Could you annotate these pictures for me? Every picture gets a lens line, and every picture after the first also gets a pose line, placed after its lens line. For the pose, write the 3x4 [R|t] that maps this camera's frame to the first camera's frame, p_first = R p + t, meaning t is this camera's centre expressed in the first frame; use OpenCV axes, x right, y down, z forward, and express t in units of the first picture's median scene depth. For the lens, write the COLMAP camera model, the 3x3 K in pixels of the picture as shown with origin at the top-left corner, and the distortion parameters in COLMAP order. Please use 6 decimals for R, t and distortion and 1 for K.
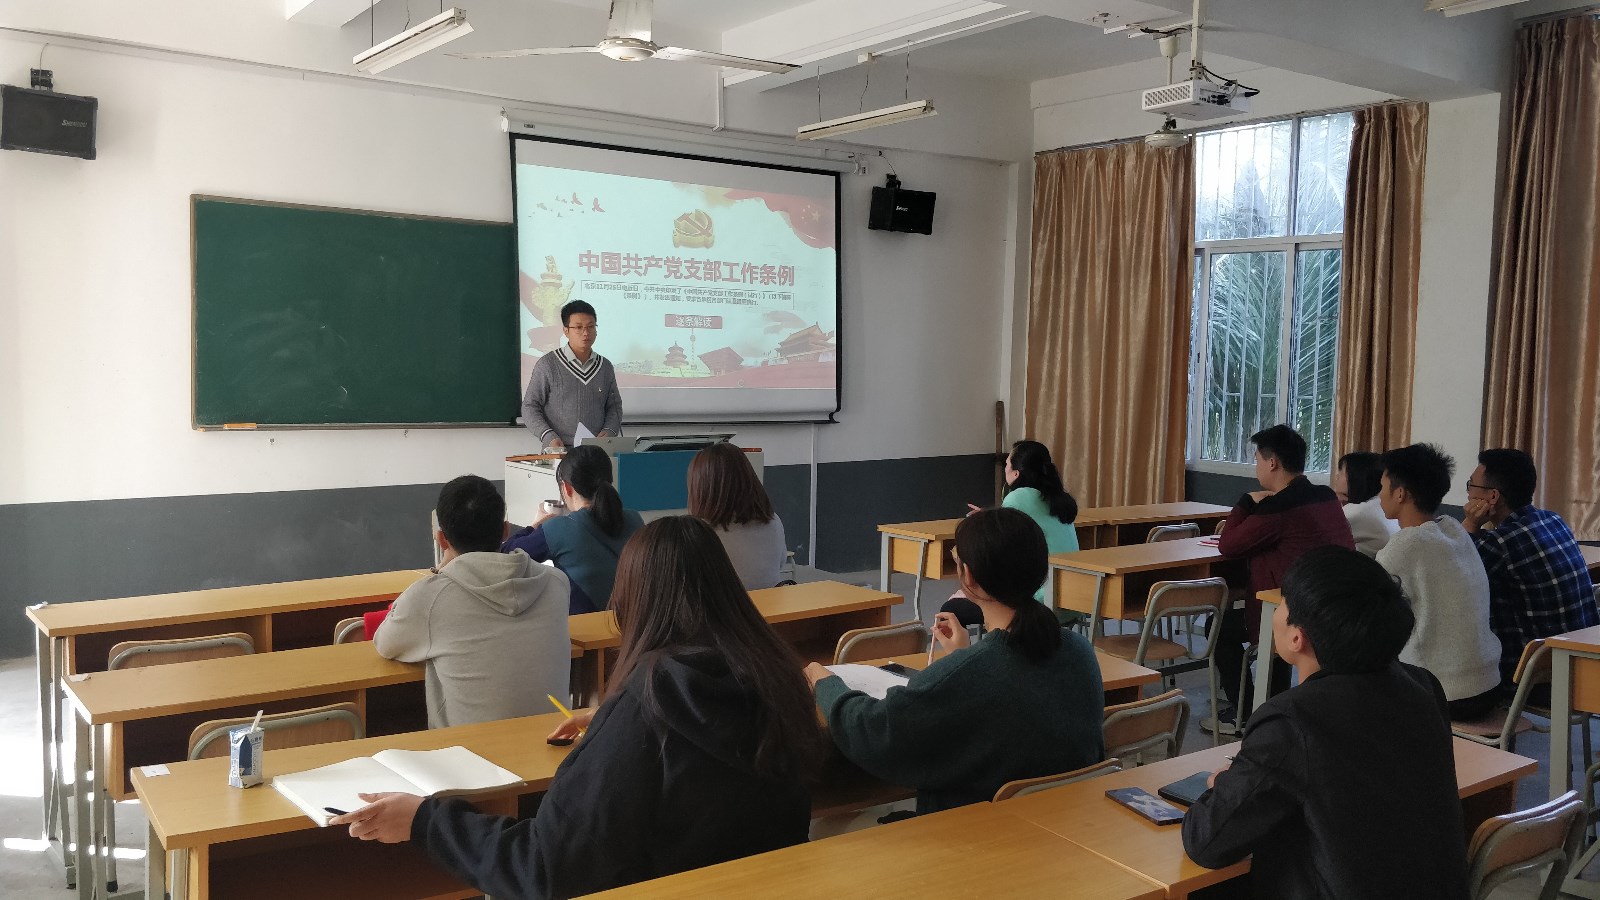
lens RADIAL K [[1289.5, 0, 800.0], [0, 1289.5, 450.0], [0, 0, 1]] dist [0.114056, -0.216041]
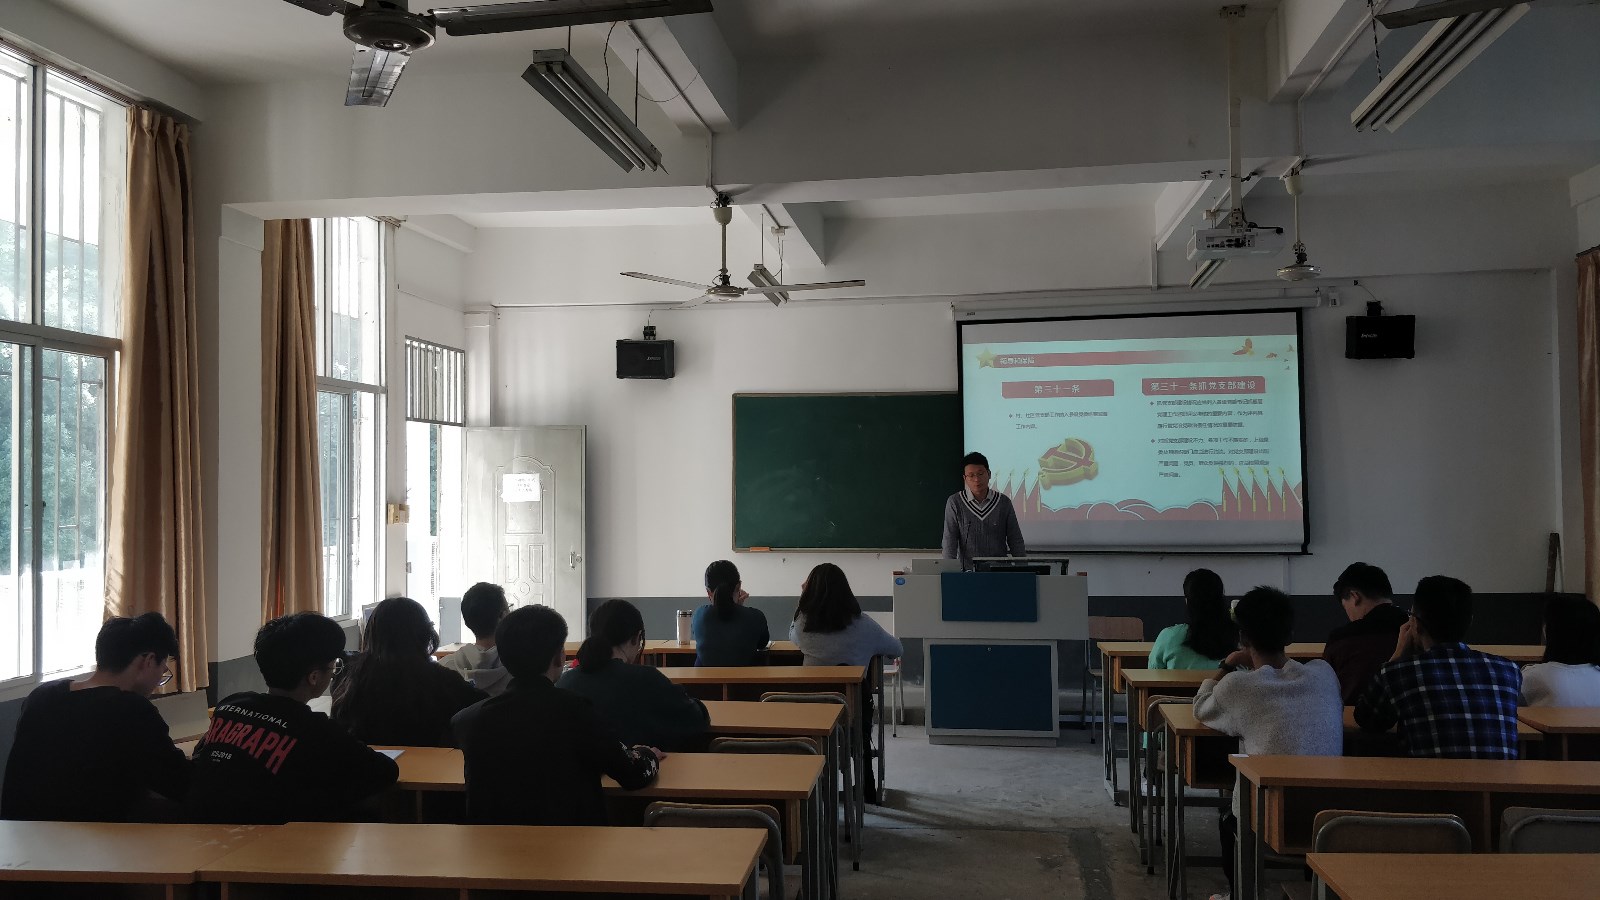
lens RADIAL K [[1289.5, 0, 800.0], [0, 1289.5, 450.0], [0, 0, 1]] dist [0.114056, -0.216041]
pose [[0.712591, -0.050167, -0.699783, 0.544392], [-0.028774, 0.994511, -0.100597, 0.013488], [0.700989, 0.091820, 0.707237, 0.008214]]
